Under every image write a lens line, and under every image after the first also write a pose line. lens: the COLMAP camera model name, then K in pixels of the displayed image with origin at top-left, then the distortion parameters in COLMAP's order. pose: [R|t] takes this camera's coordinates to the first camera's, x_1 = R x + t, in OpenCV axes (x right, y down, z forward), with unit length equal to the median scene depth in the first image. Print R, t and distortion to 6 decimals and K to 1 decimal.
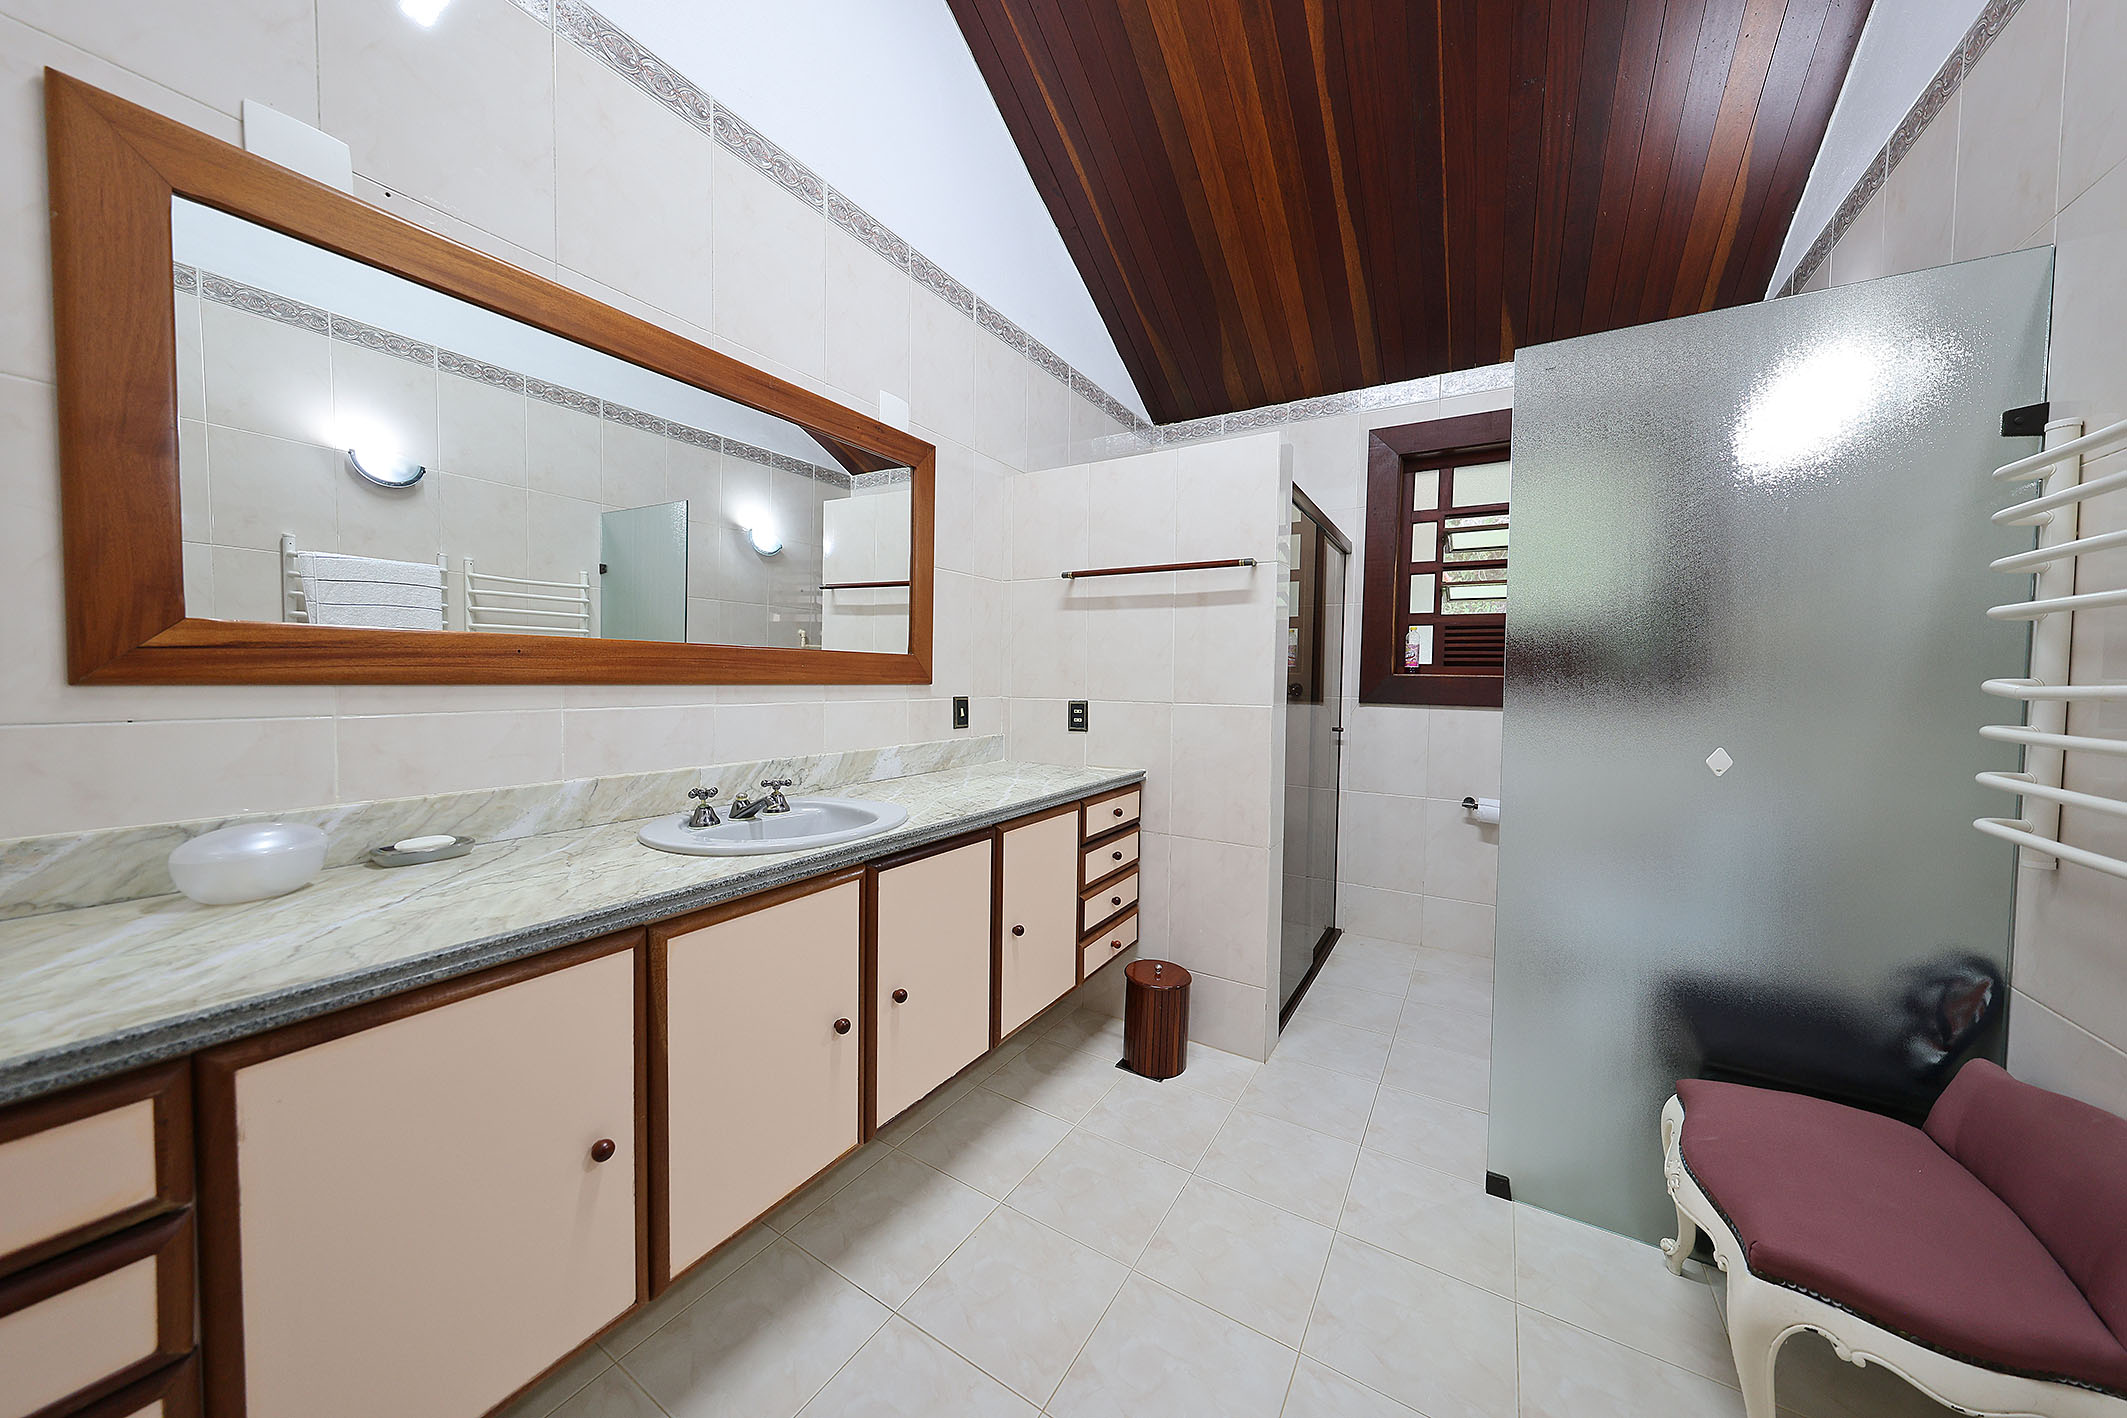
lens RADIAL K [[737.9, 0, 1049.2], [0, 737.9, 702.3], [0, 0, 1]] dist [0.006594, -0.000149]
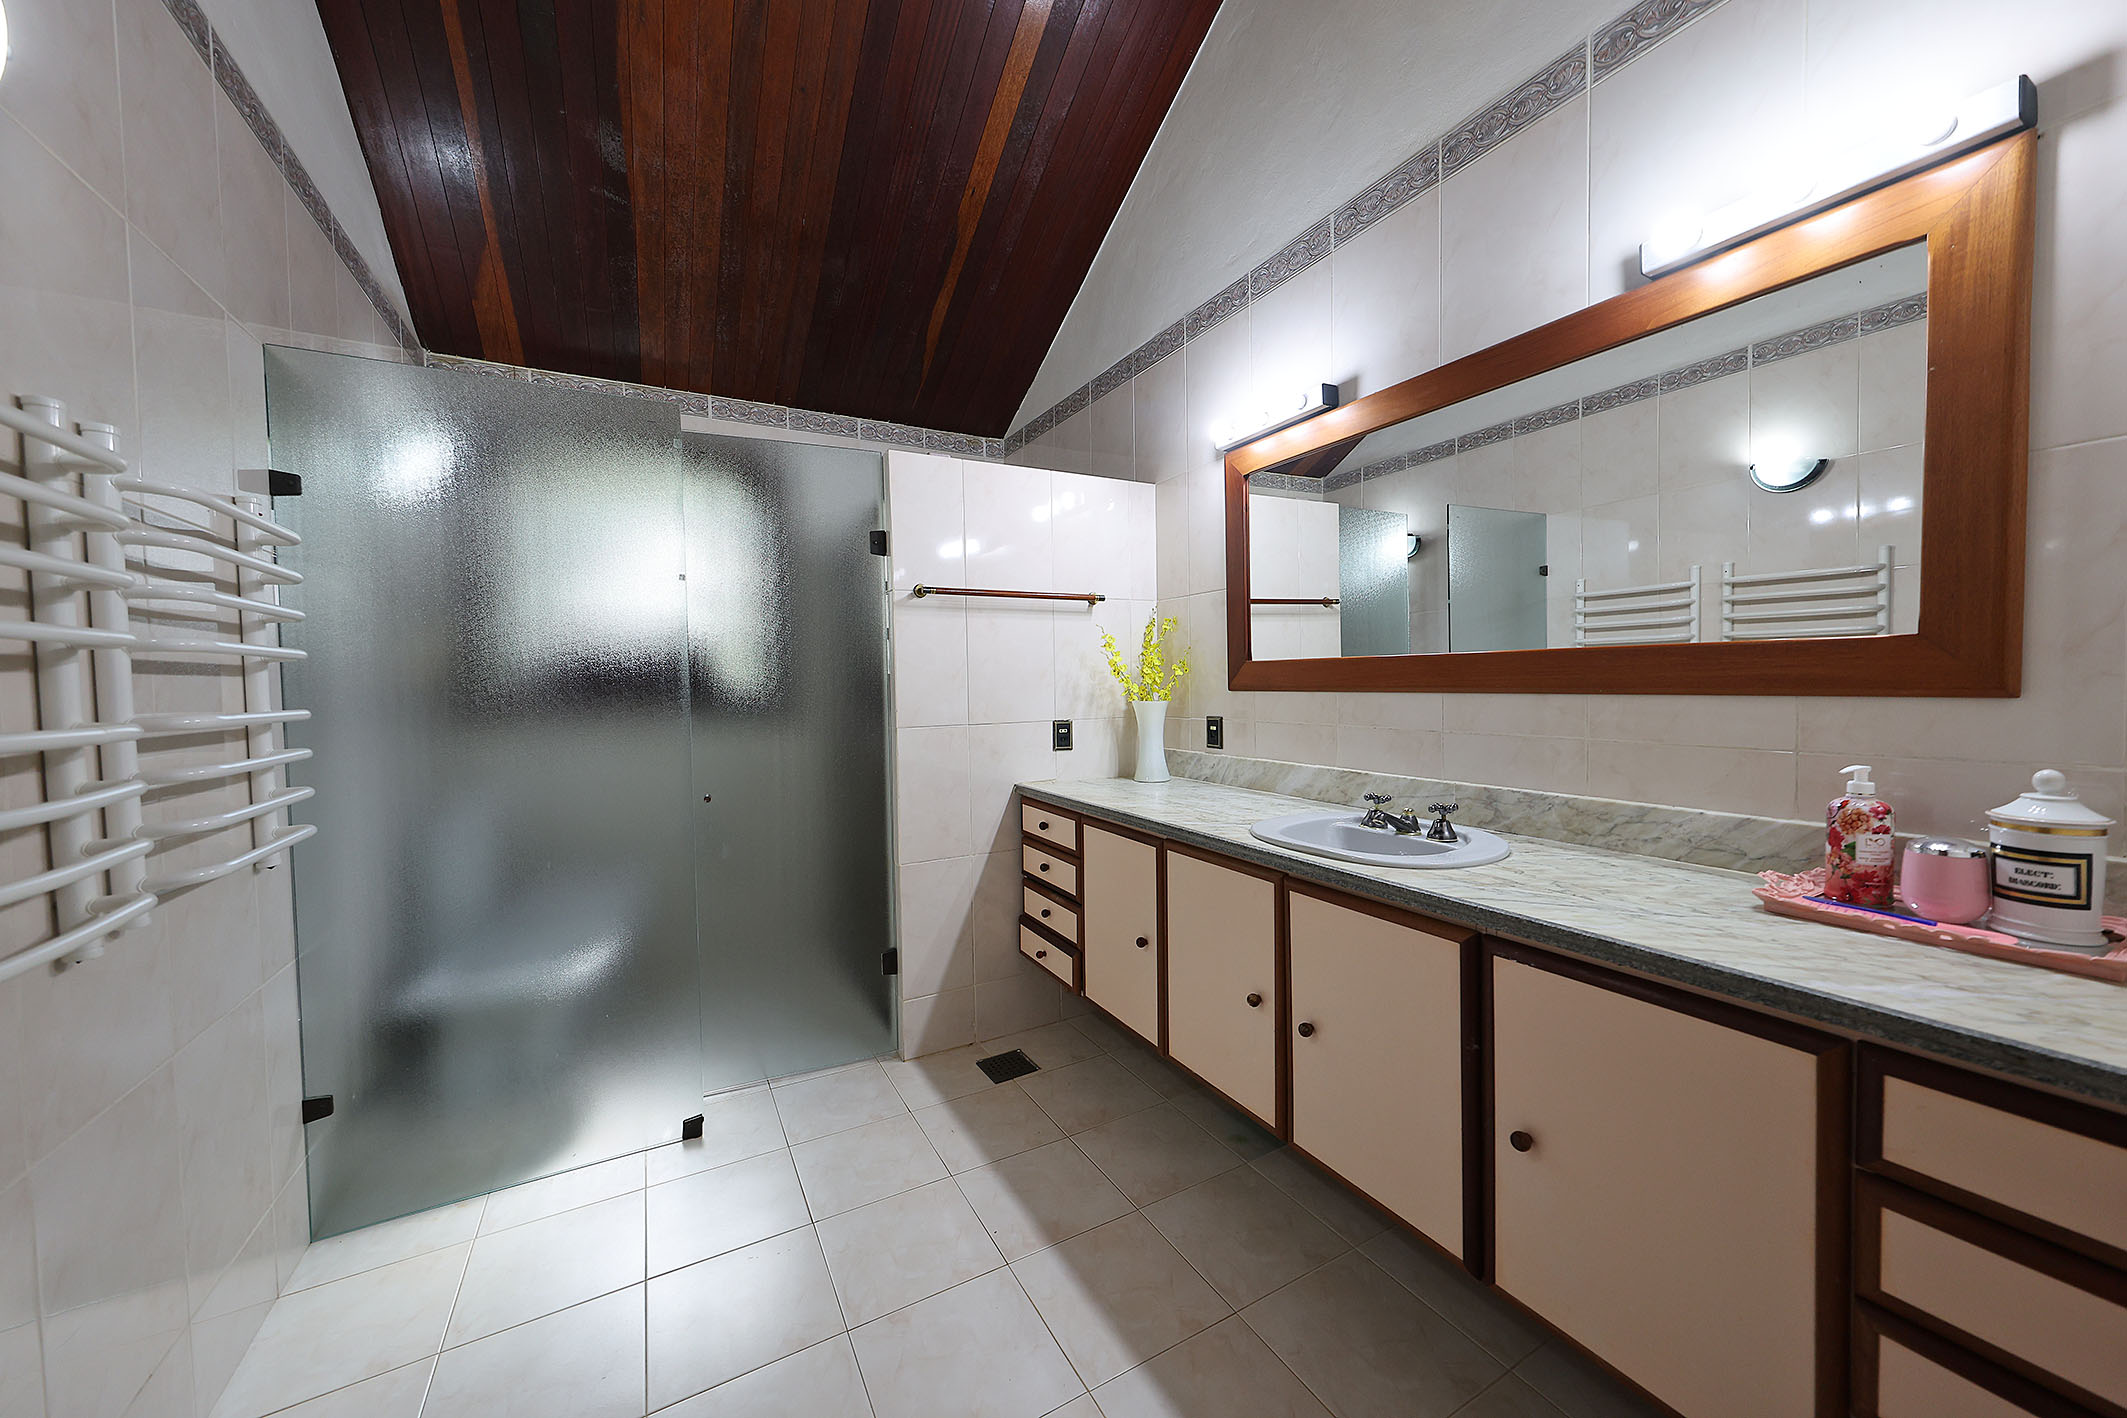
lens RADIAL K [[781.4, 0, 1063.7], [0, 781.4, 702.2], [0, 0, 1]] dist [0.007040, -0.000934]
pose [[-0.466884, 0.030054, -0.883808, 0.872763], [-0.038265, 0.997800, 0.054144, -0.070400], [0.883490, 0.059098, -0.464707, 1.248370]]
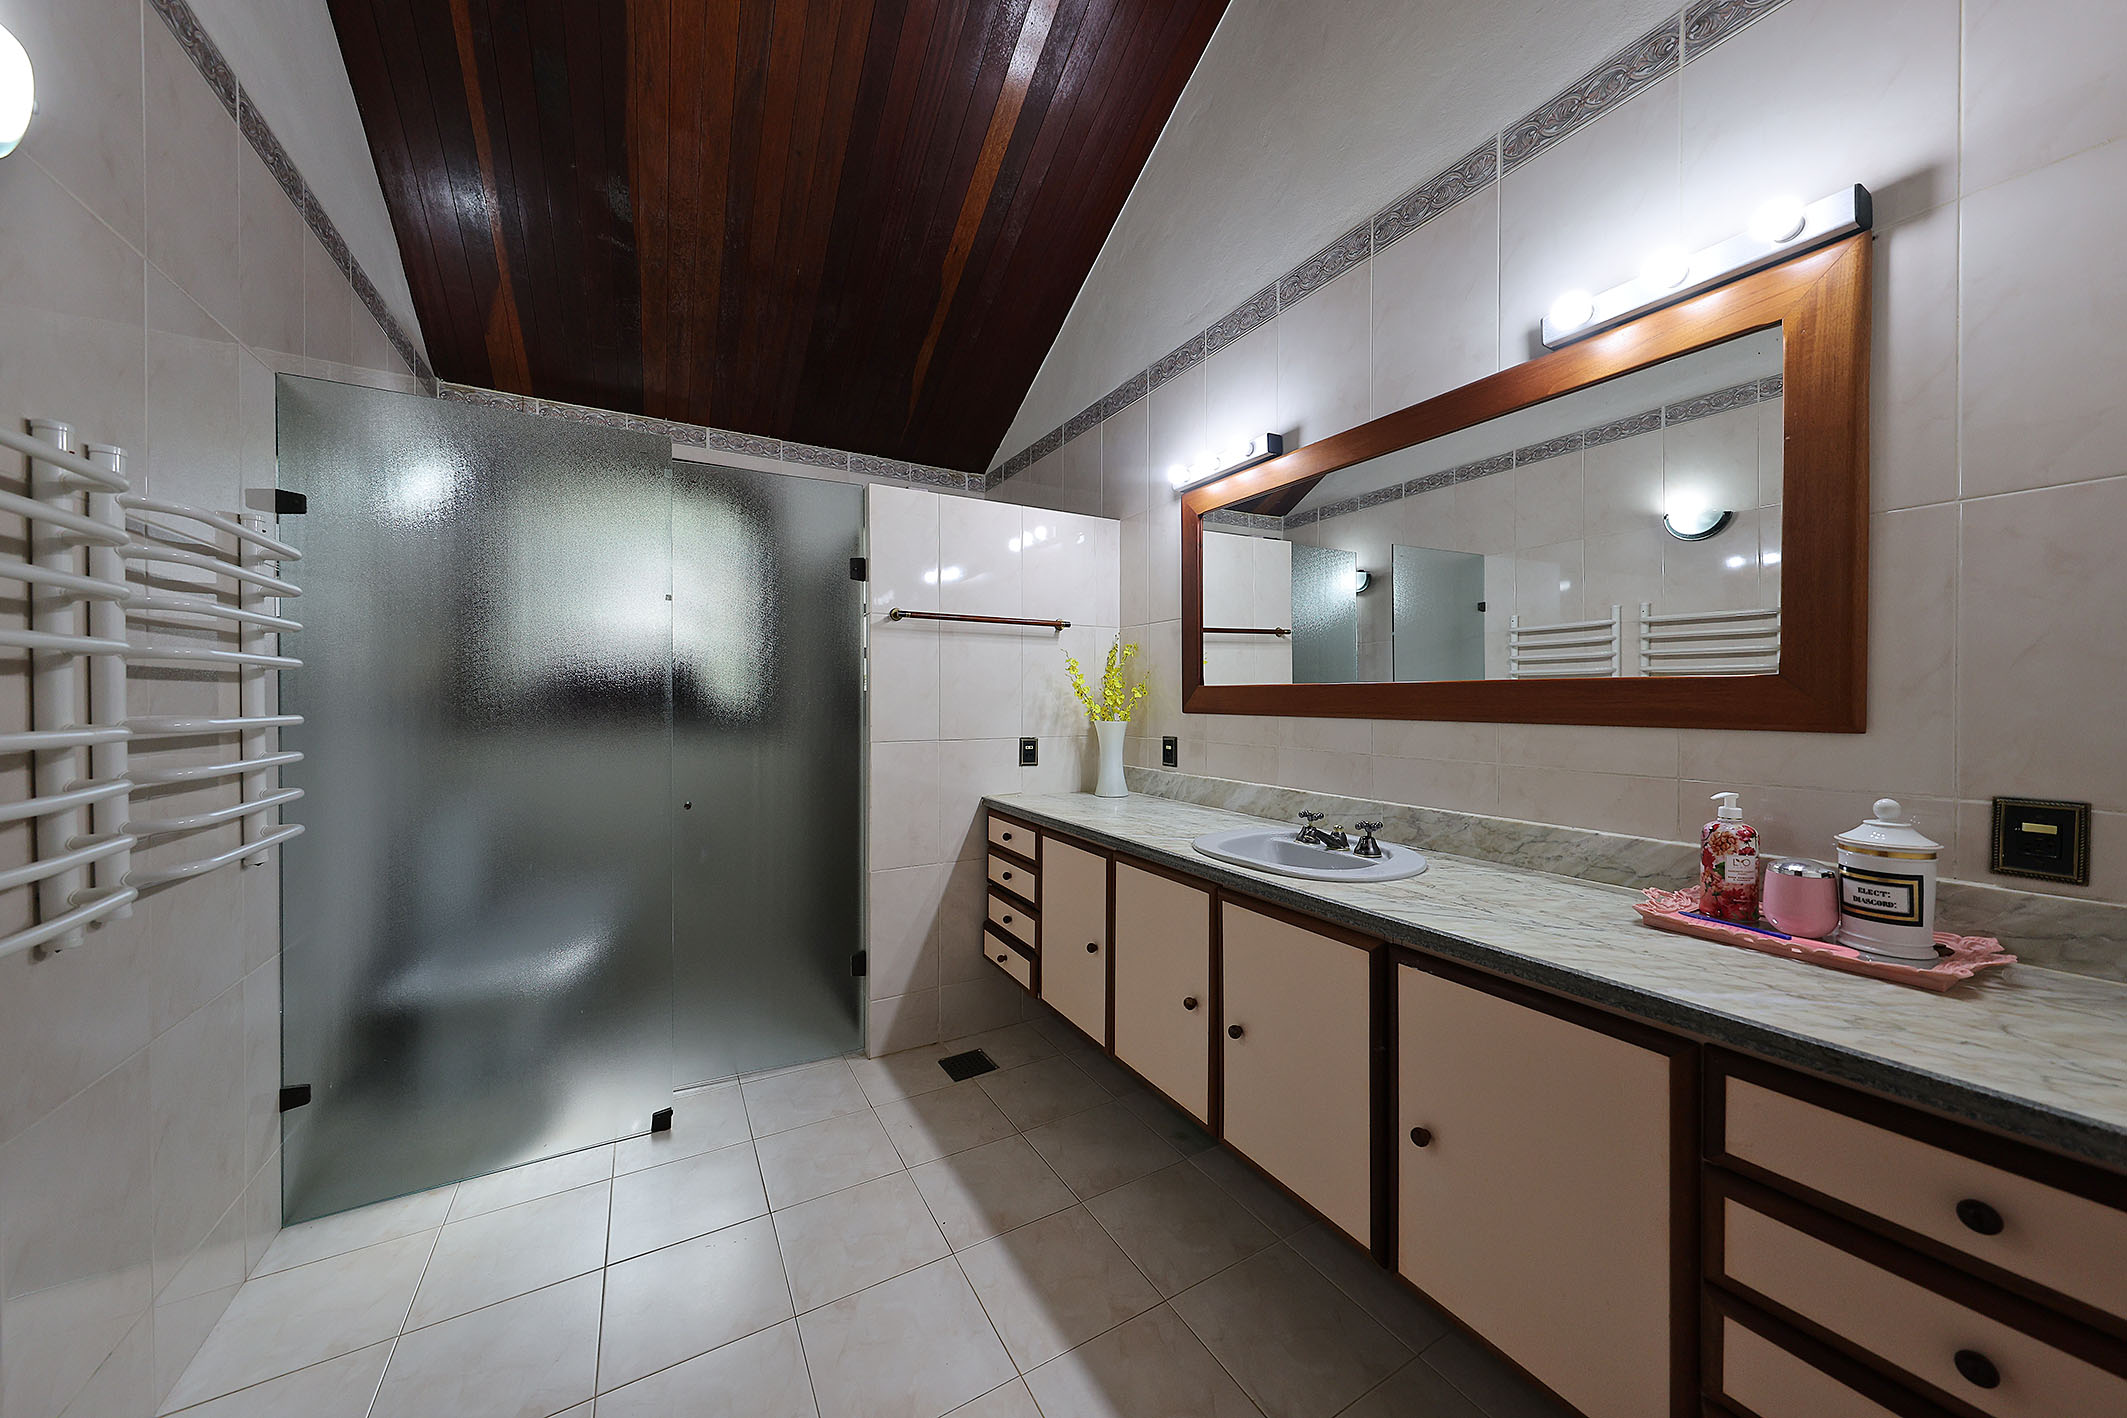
lens RADIAL K [[737.9, 0, 1057.3], [0, 737.9, 700.5], [0, 0, 1]] dist [0.006594, -0.000149]
pose [[-0.452637, -0.002612, -0.891691, 0.870665], [-0.057814, 0.997978, 0.026424, -0.075186], [0.889818, 0.063513, -0.451873, 1.294351]]
